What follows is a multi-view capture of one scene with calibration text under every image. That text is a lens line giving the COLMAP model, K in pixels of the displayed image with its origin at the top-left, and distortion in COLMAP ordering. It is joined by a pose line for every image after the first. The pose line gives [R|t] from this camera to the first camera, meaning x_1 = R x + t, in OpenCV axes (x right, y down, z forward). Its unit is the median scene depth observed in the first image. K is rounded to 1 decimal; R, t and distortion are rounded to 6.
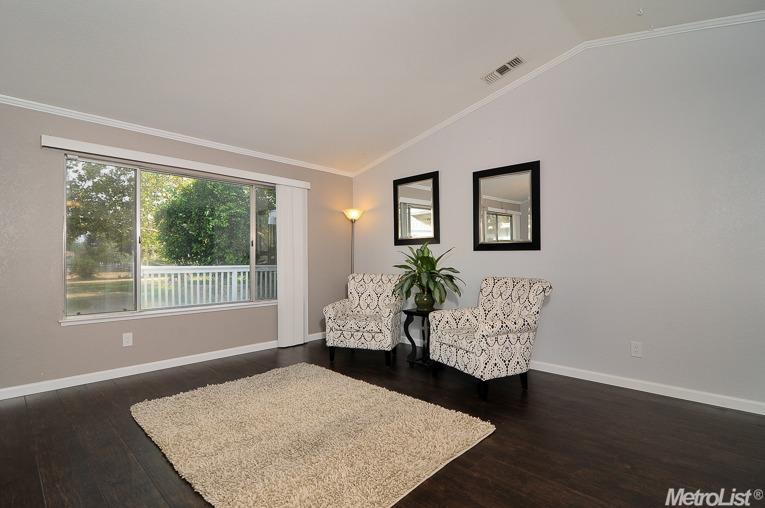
lens RADIAL K [[374.1, 0, 379.6], [0, 374.1, 256.1], [0, 0, 1]] dist [0.000086, -0.000688]
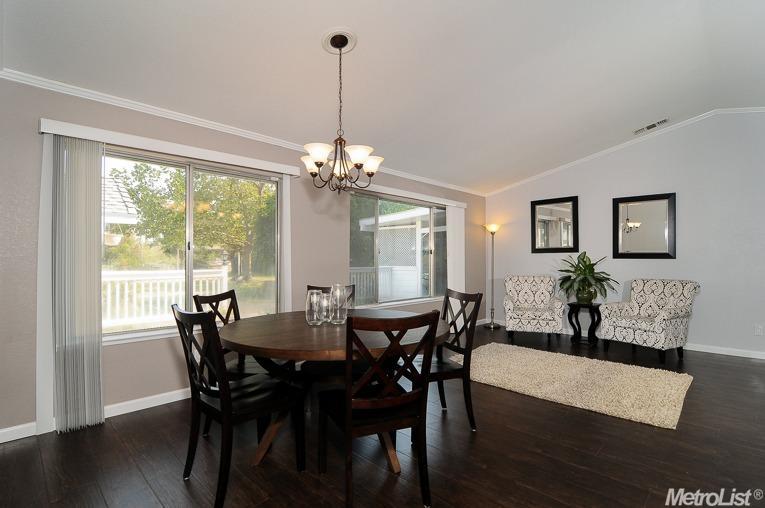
lens RADIAL K [[374.1, 0, 386.0], [0, 374.1, 255.9], [0, 0, 1]] dist [0.000086, -0.000688]
pose [[0.999974, 0.000032, -0.007269, -0.572476], [-0.000017, 0.999998, 0.002060, -0.027958], [0.007269, -0.002060, 0.999971, -0.336675]]
